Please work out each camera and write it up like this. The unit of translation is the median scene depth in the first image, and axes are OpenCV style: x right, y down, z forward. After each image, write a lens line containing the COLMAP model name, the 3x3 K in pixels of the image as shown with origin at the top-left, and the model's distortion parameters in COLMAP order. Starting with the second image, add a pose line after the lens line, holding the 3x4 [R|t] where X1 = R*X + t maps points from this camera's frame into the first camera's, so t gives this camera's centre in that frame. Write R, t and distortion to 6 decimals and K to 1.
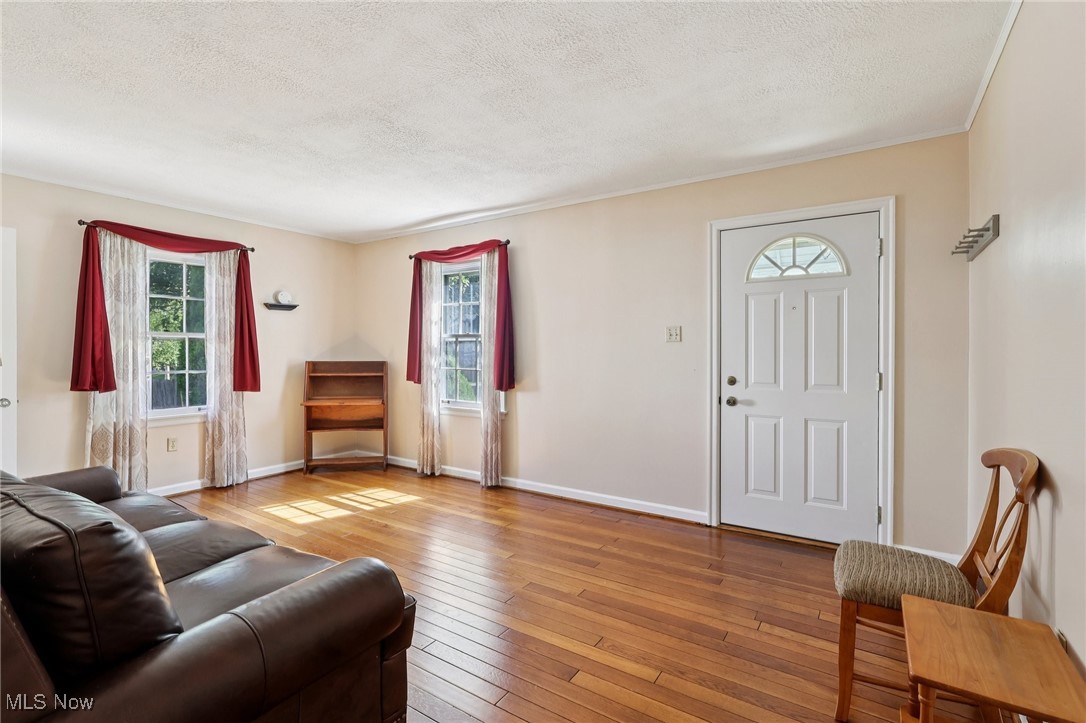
lens RADIAL K [[507.4, 0, 538.1], [0, 507.4, 352.2], [0, 0, 1]] dist [-0.000275, -0.000204]
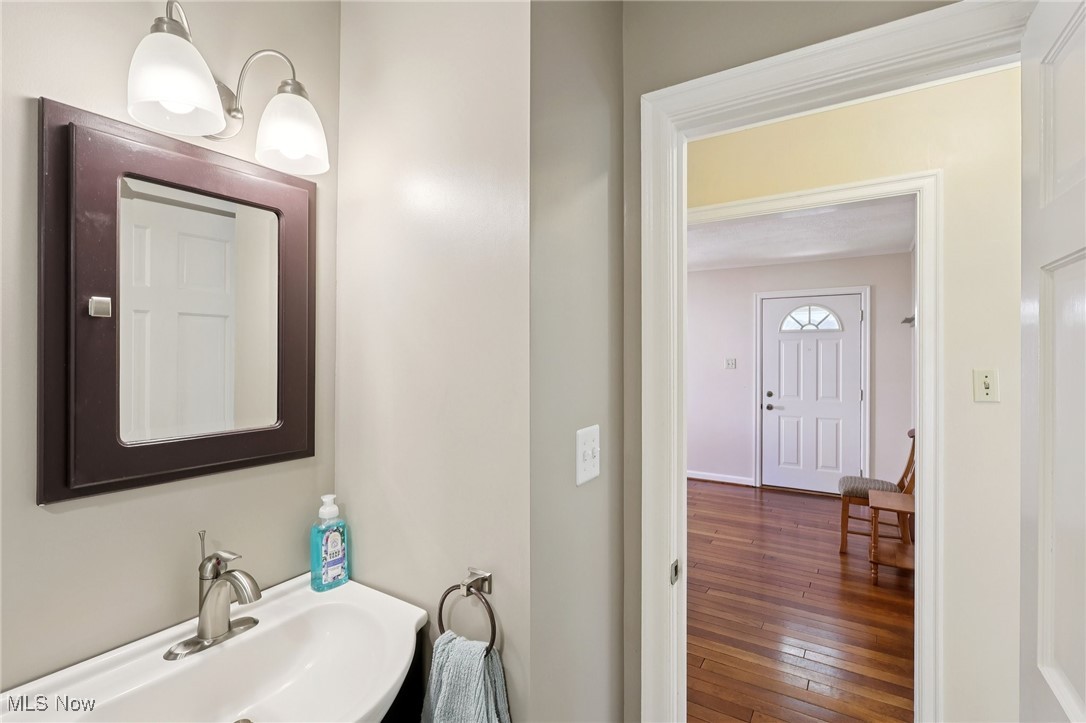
lens RADIAL K [[507.4, 0, 540.6], [0, 507.4, 359.8], [0, 0, 1]] dist [-0.000275, -0.000204]
pose [[0.999747, 0.003907, 0.022131, -0.367947], [-0.003762, 0.999971, -0.006585, -0.037651], [-0.022156, 0.006500, 0.999733, -0.567597]]
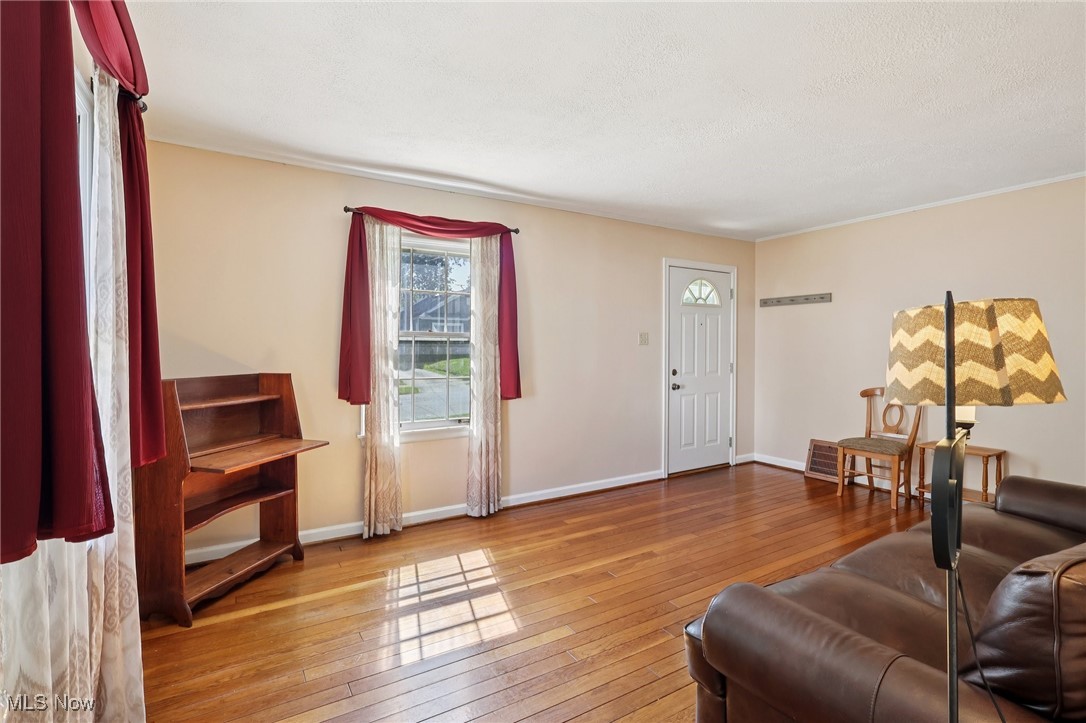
lens RADIAL K [[507.4, 0, 533.3], [0, 507.4, 356.7], [0, 0, 1]] dist [-0.000275, -0.000204]
pose [[0.418736, -0.011973, 0.908029, -1.084305], [0.011452, 0.999903, 0.007904, -0.003963], [-0.908036, 0.007089, 0.418833, 0.761370]]
